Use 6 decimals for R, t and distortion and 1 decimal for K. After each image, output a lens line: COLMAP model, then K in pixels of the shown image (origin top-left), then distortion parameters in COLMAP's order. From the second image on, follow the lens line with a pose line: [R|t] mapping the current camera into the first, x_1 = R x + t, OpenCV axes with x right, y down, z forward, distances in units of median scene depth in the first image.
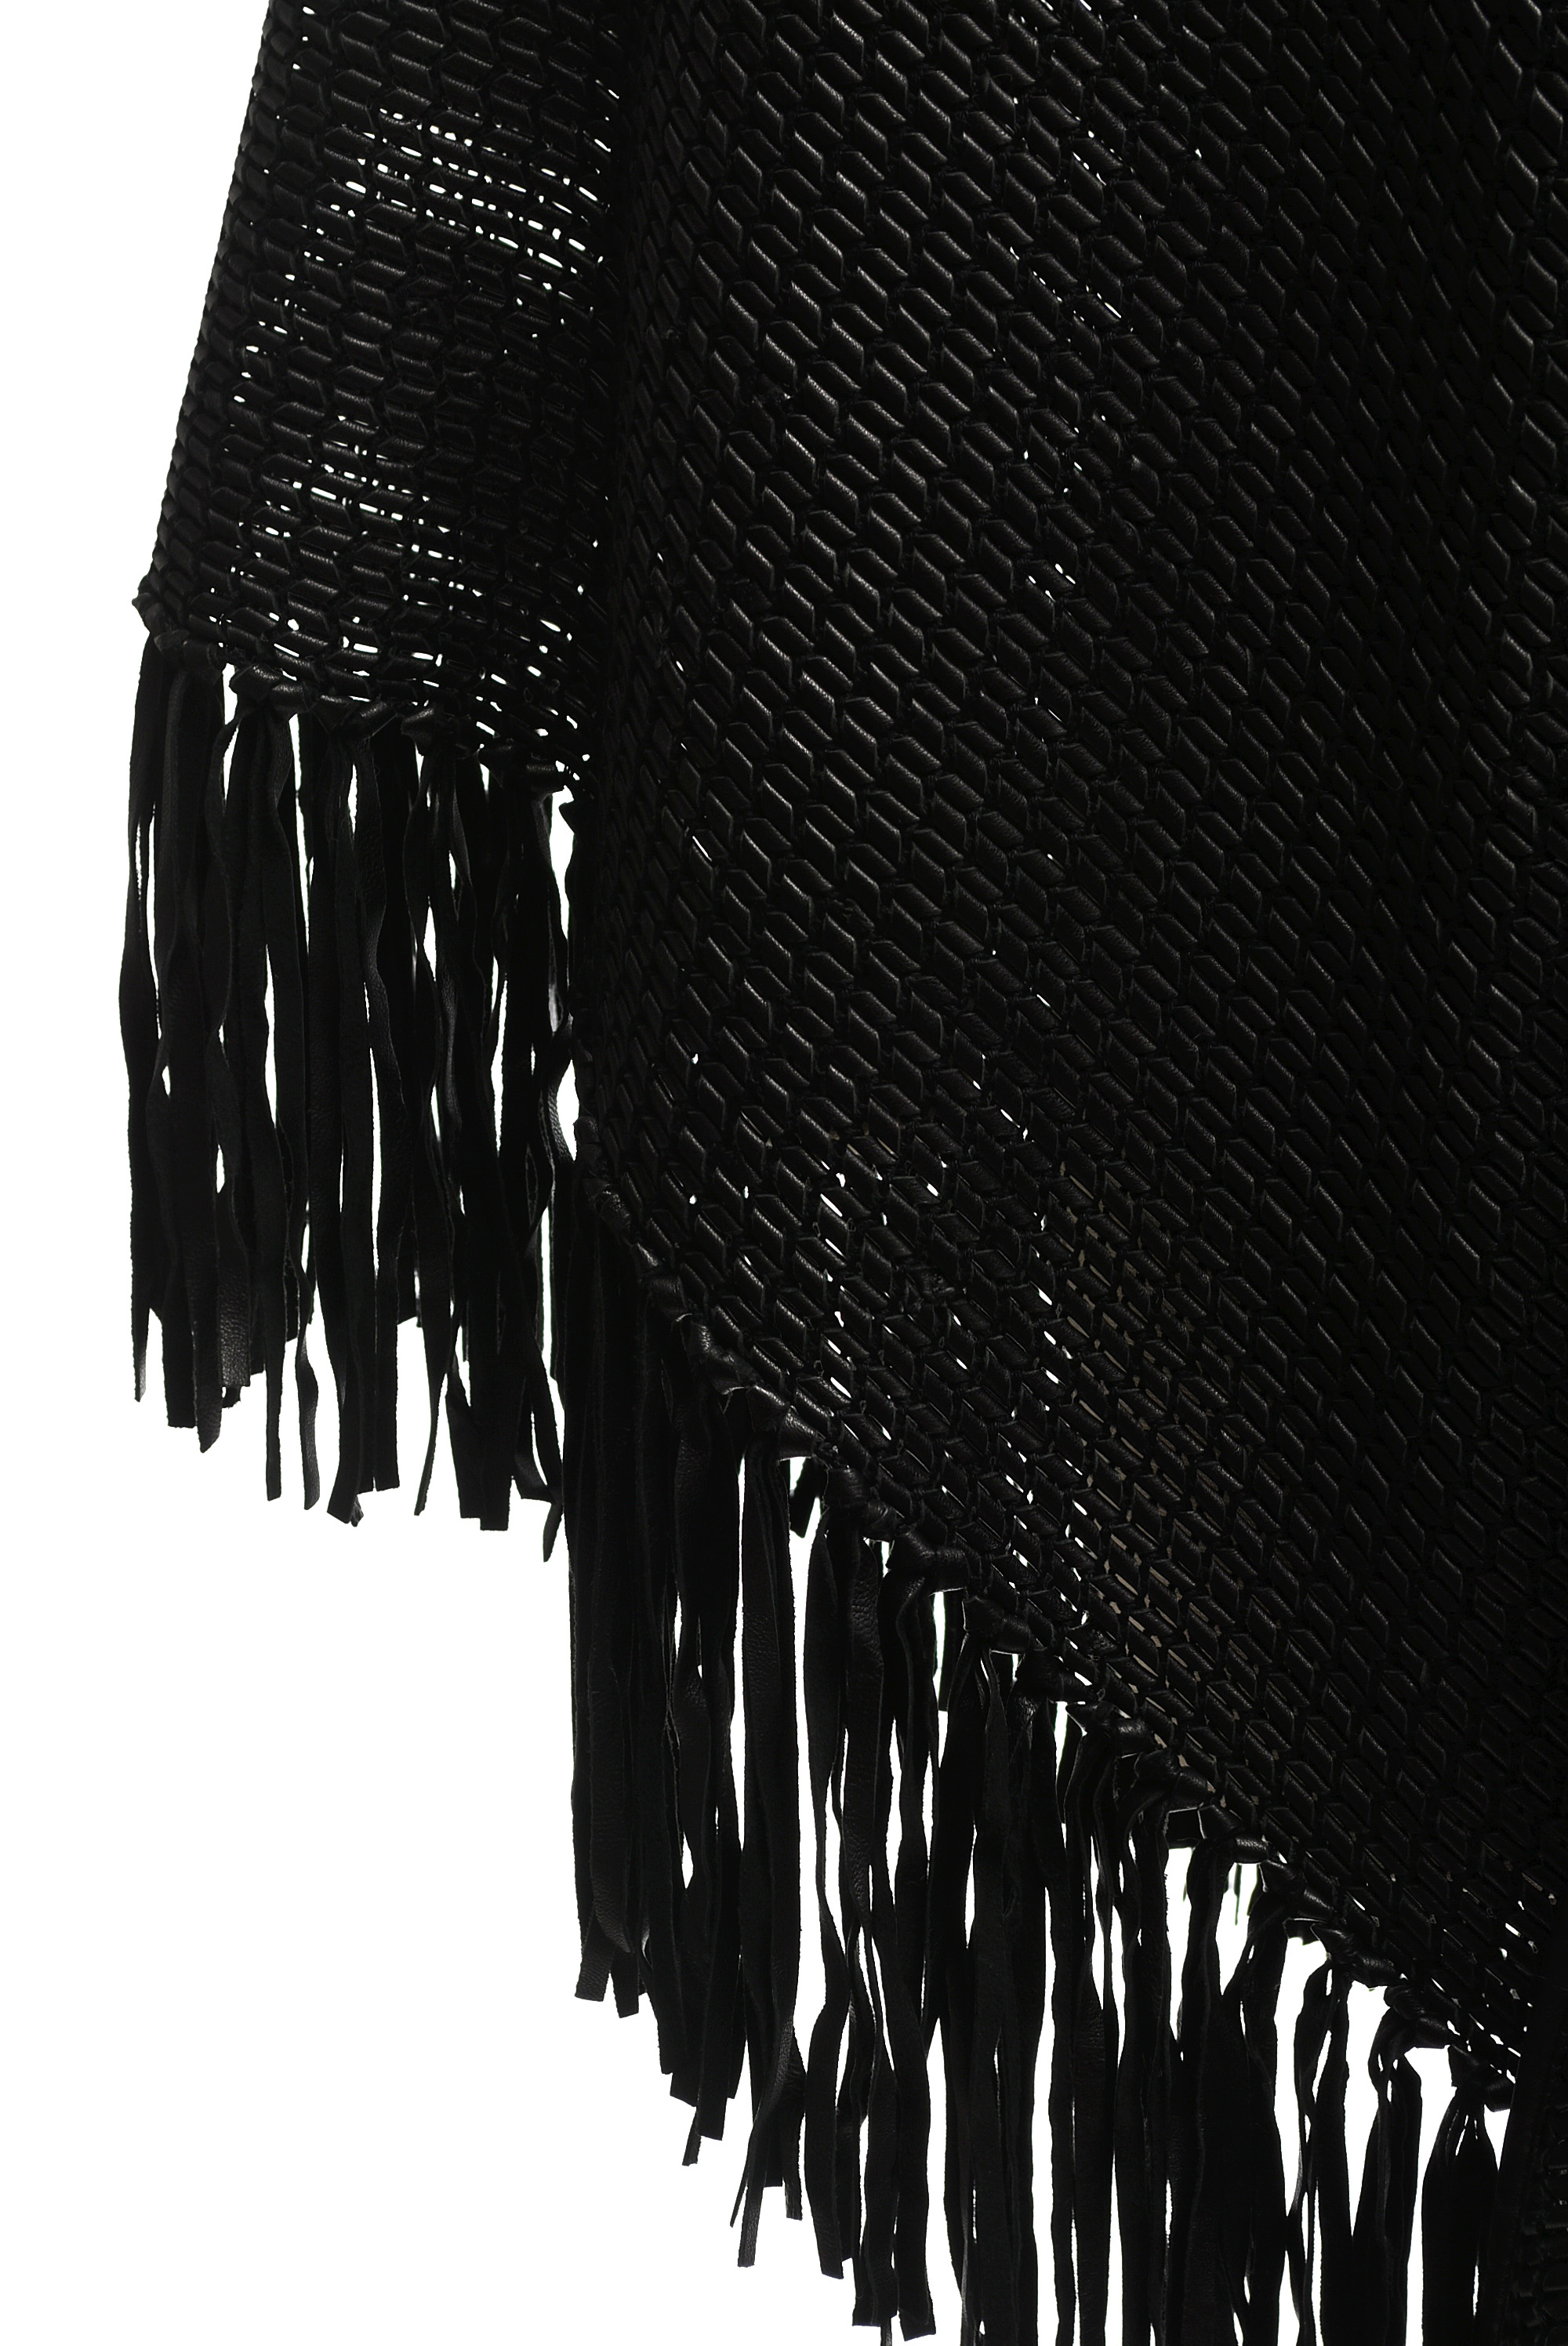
lens RADIAL K [[5210.0, 0, 784.0], [0, 5210.0, 1173.0], [0, 0, 1]] dist [-0.014700, -0.009001]
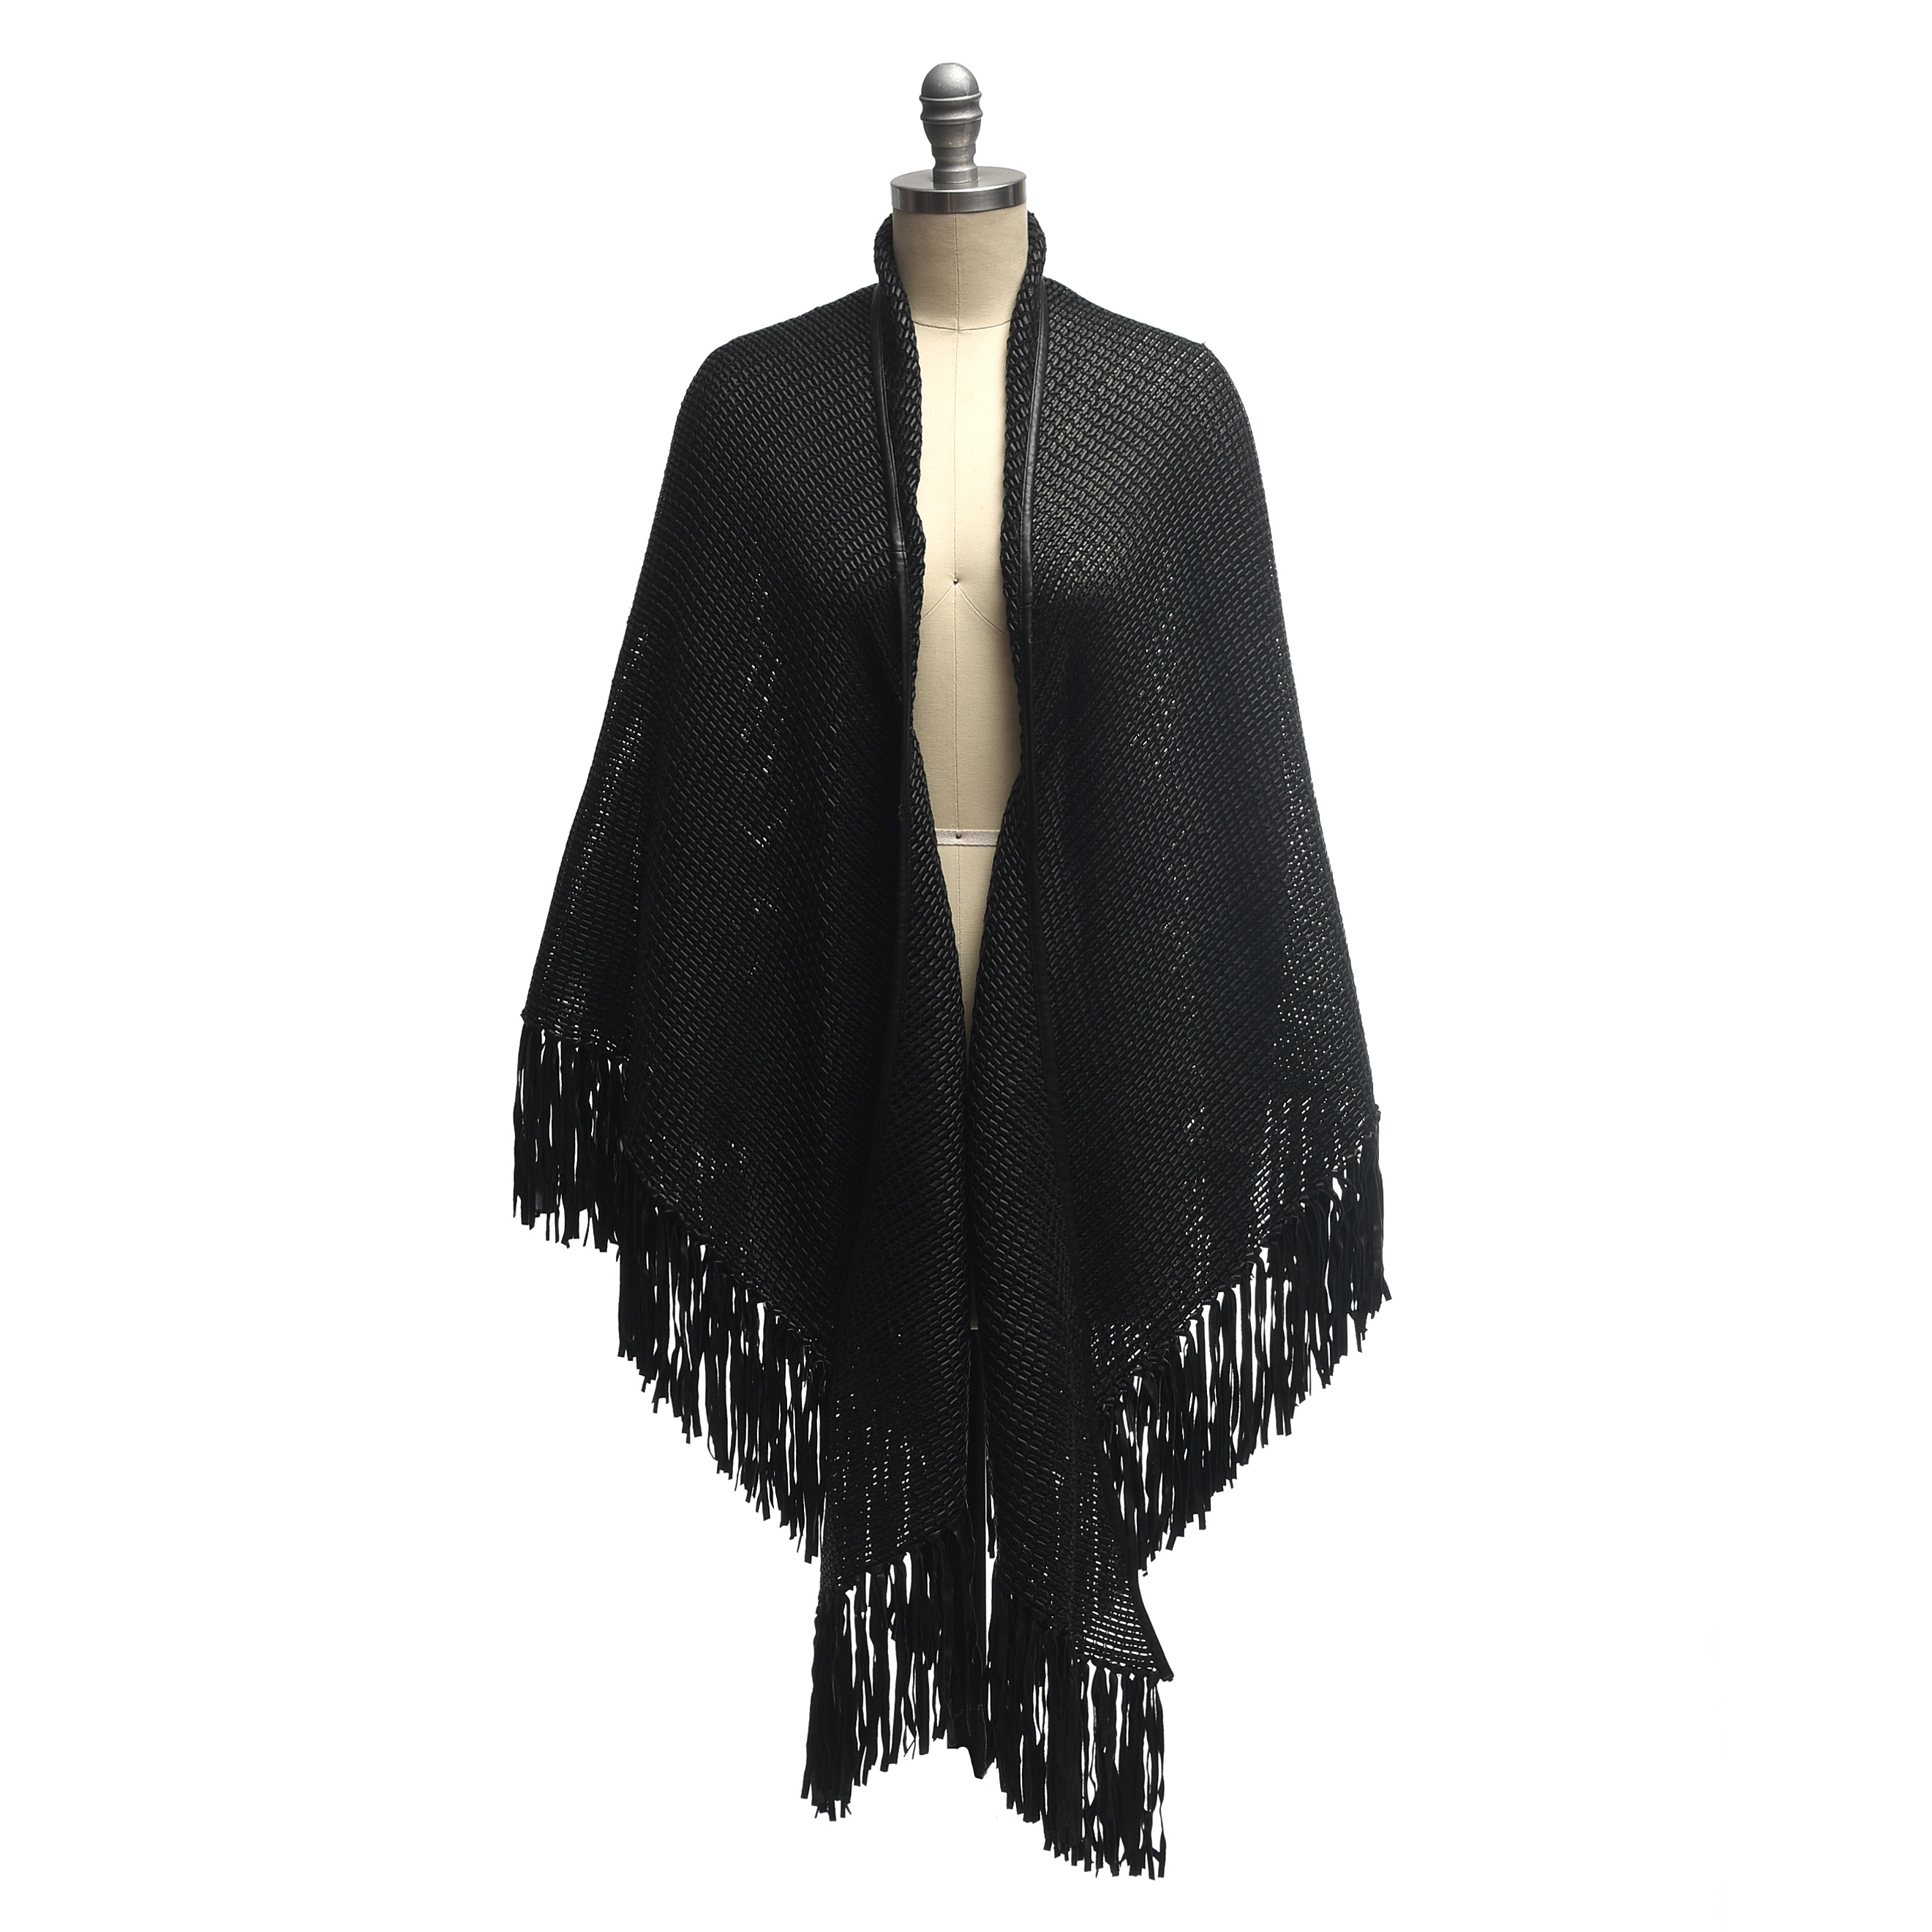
lens RADIAL K [[4895.7, 0, 966.0], [0, 4895.7, 966.0], [0, 0, 1]] dist [-0.054961, 0.024036]
pose [[0.999619, 0.018102, -0.020826, 0.319354], [-0.021072, 0.988058, -0.152637, 0.454160], [0.017814, 0.153018, 0.988063, -2.938131]]
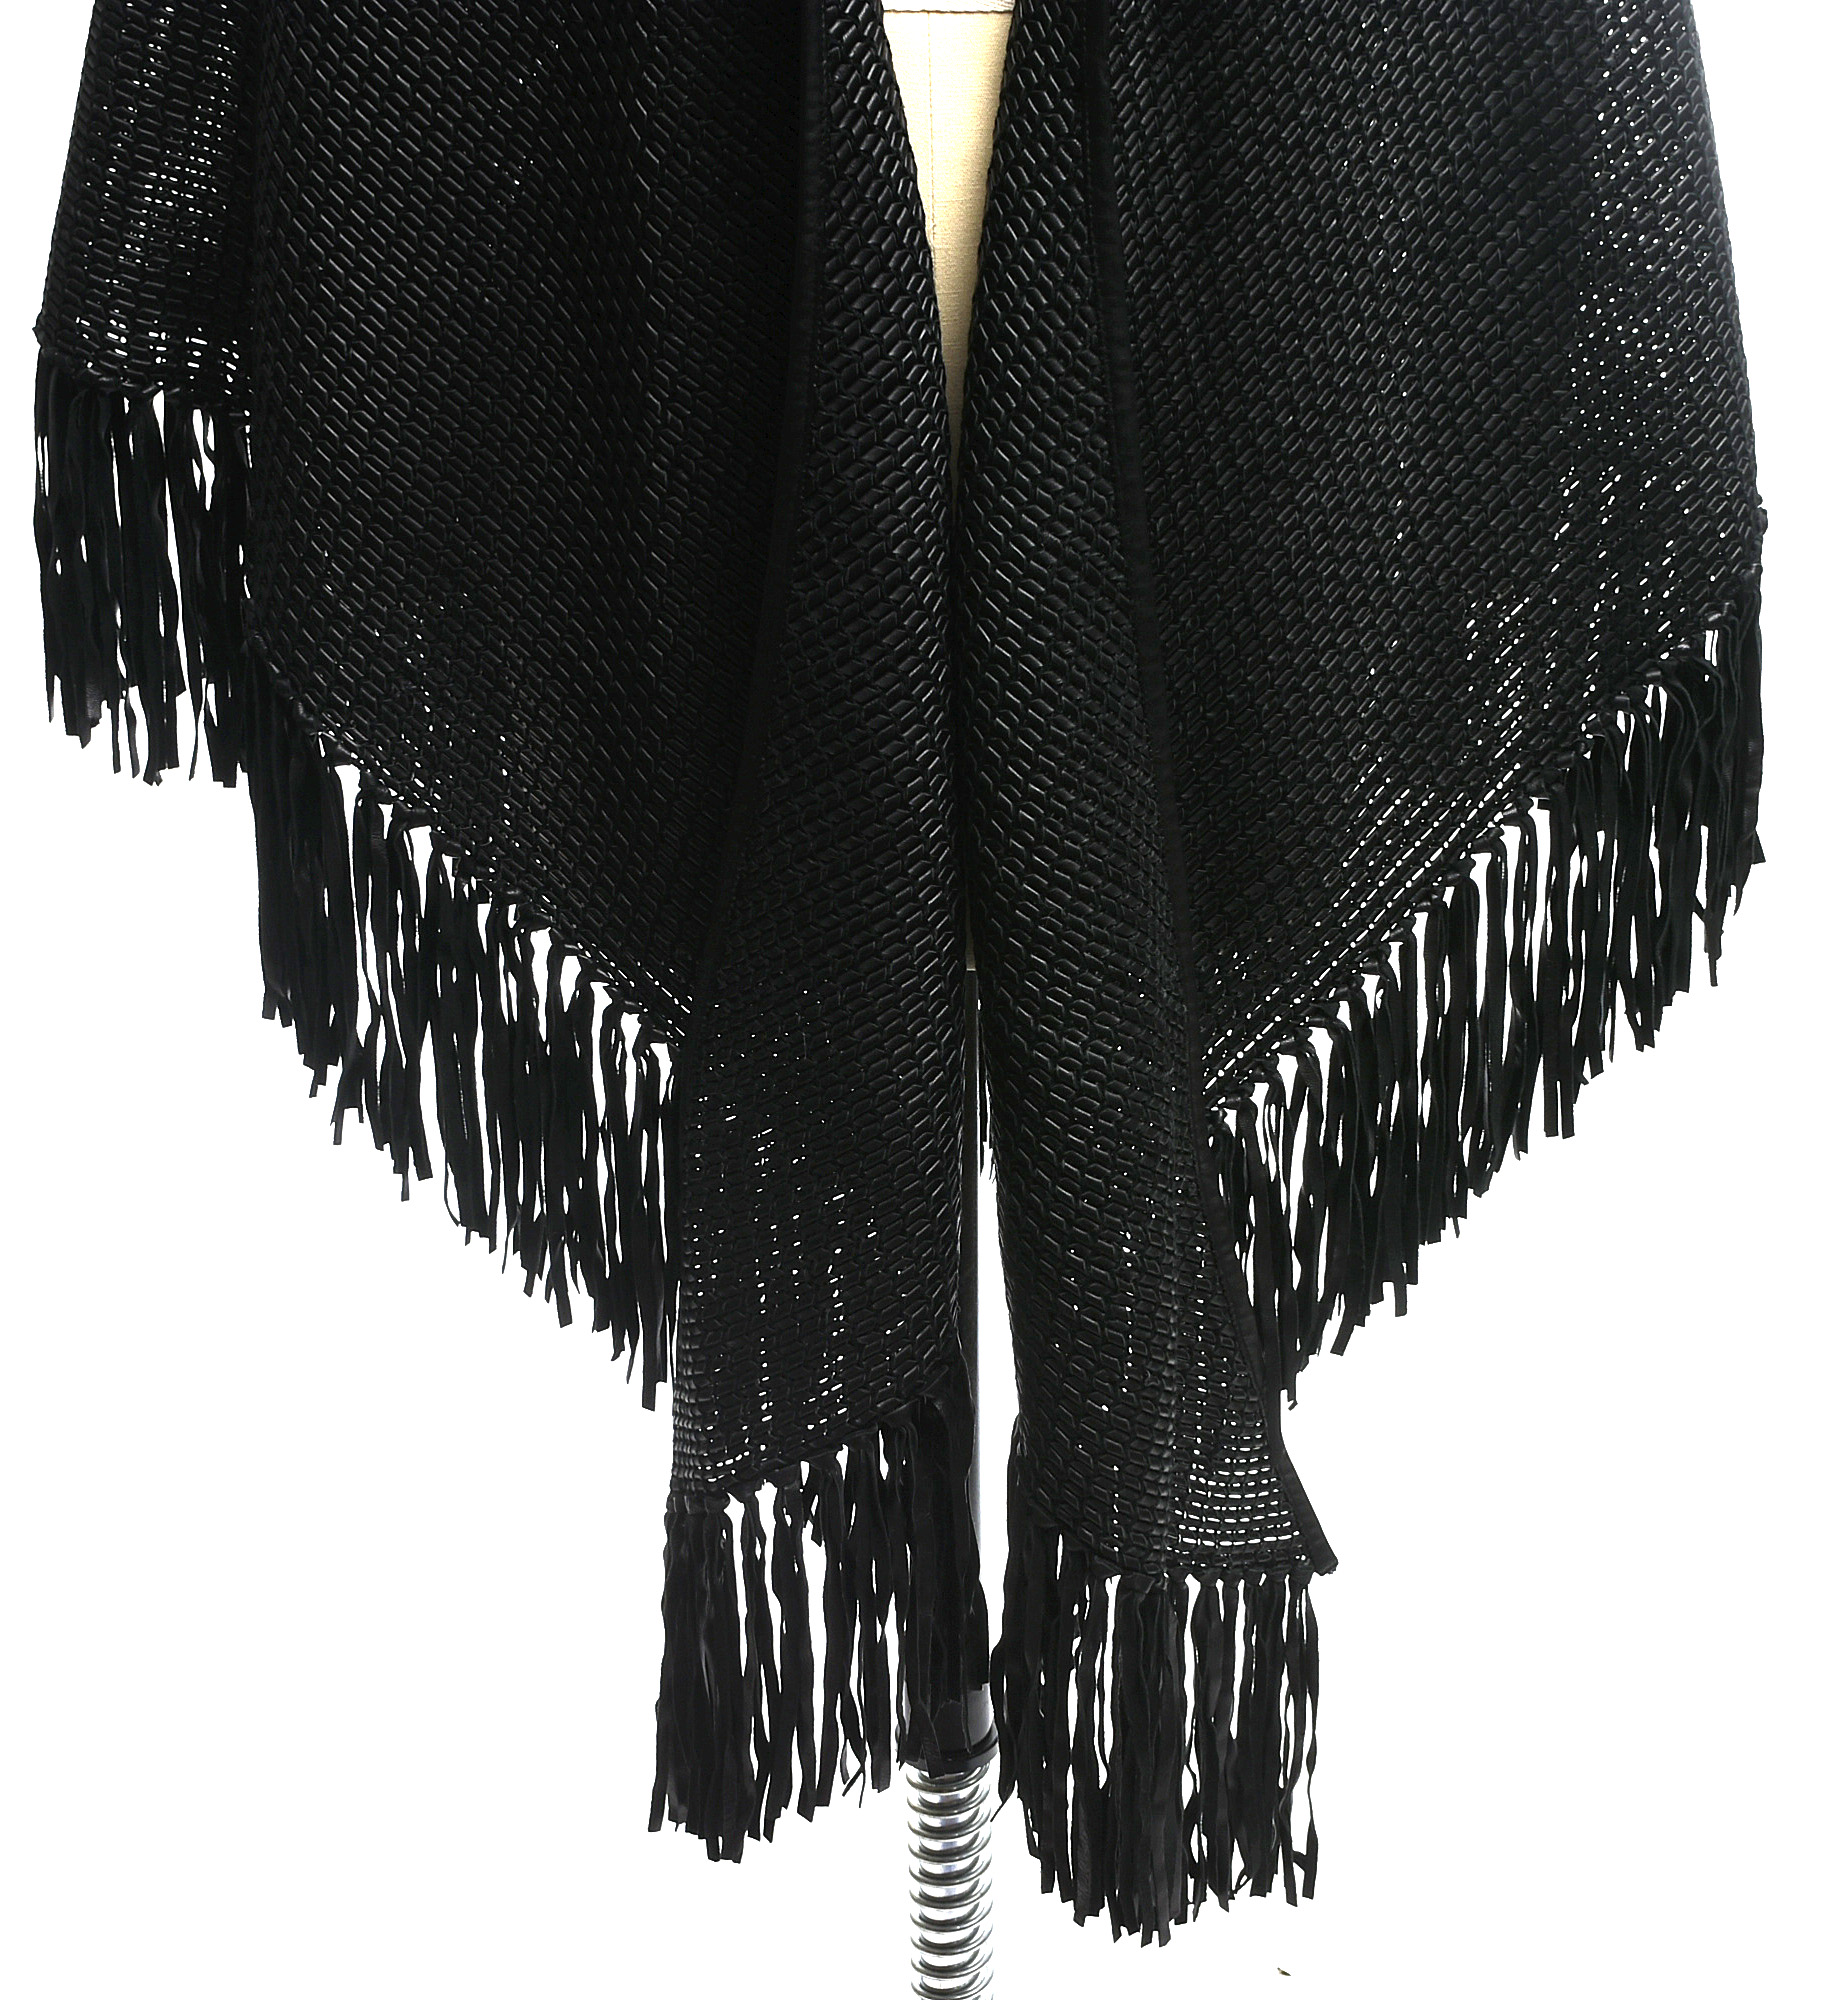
lens RADIAL K [[4375.1, 0, 921.0], [0, 4375.1, 1000.0], [0, 0, 1]] dist [-0.032628, 0.204689]
pose [[0.999921, 0.003379, 0.012134, 0.209916], [-0.005195, 0.988238, 0.152838, -0.120500], [-0.011475, -0.152889, 0.988177, -0.748901]]
